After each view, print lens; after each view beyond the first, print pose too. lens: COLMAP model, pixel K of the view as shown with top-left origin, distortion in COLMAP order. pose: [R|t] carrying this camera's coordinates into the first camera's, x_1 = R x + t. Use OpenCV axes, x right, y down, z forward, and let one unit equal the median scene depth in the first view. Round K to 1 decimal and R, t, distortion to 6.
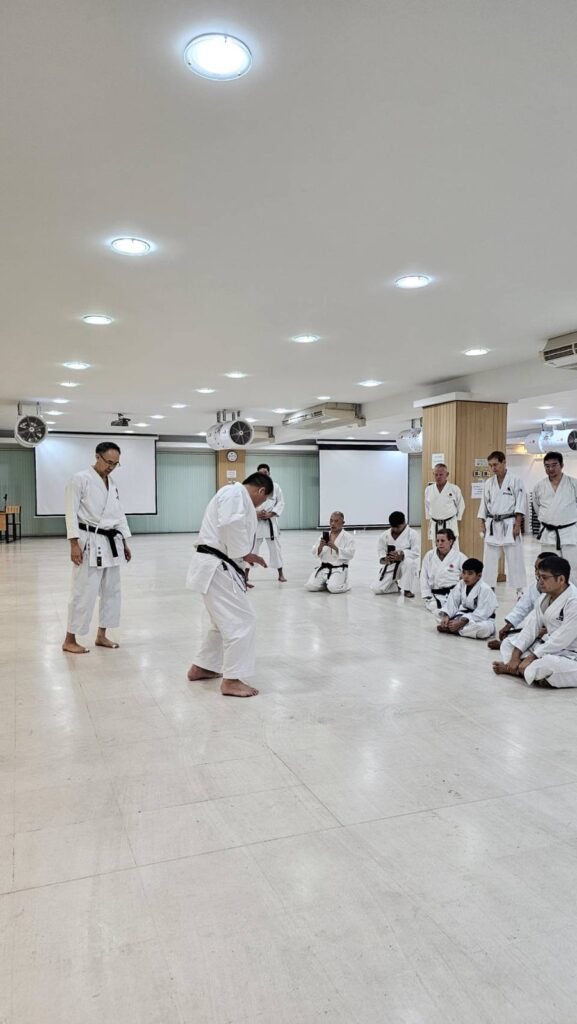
lens RADIAL K [[675.3, 0, 284.2], [0, 675.3, 522.2], [0, 0, 1]] dist [0.047789, -0.048478]
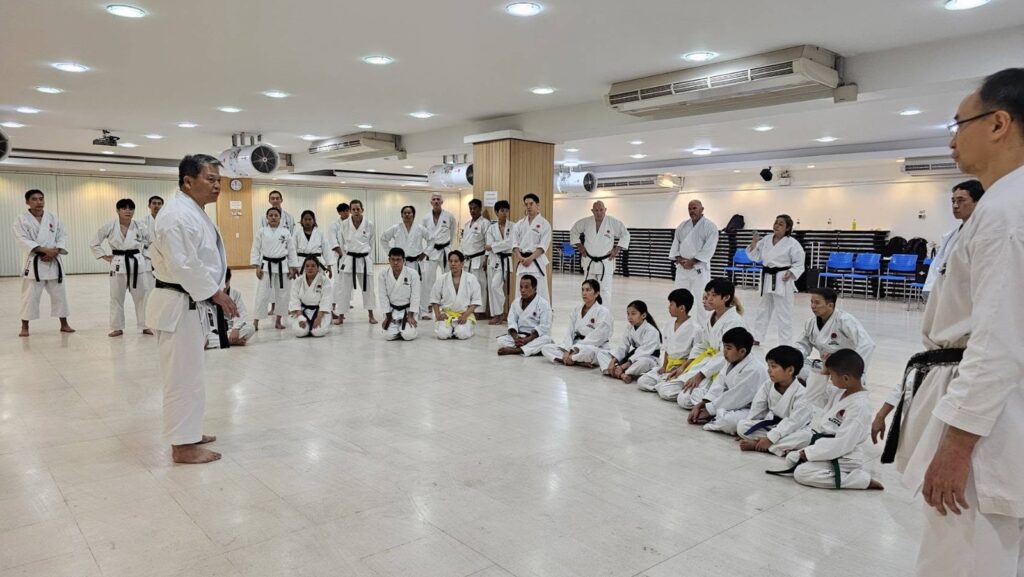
lens RADIAL K [[675.3, 0, 514.2], [0, 675.3, 284.6], [0, 0, 1]] dist [0.047789, -0.048478]
pose [[0.943293, -0.015735, 0.331587, -0.053164], [0.002198, 0.999150, 0.041161, -0.003744], [-0.331953, -0.038099, 0.942526, 0.036798]]
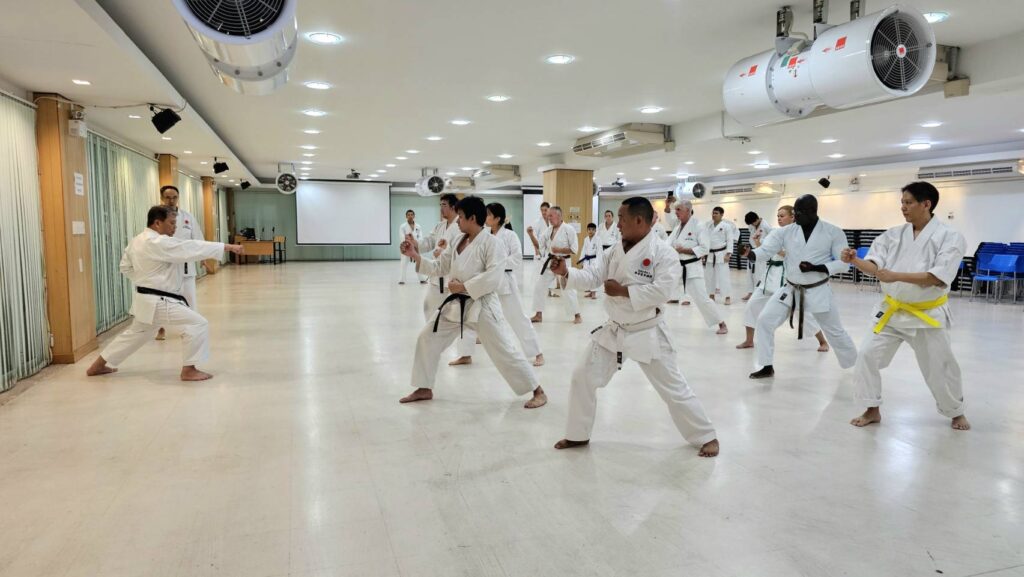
lens RADIAL K [[675.3, 0, 522.4], [0, 675.3, 287.7], [0, 0, 1]] dist [0.047789, -0.048478]
pose [[0.998607, 0.015079, -0.050573, 0.186960], [-0.012851, 0.998945, 0.044096, 0.015442], [0.051184, -0.043385, 0.997746, -0.389415]]
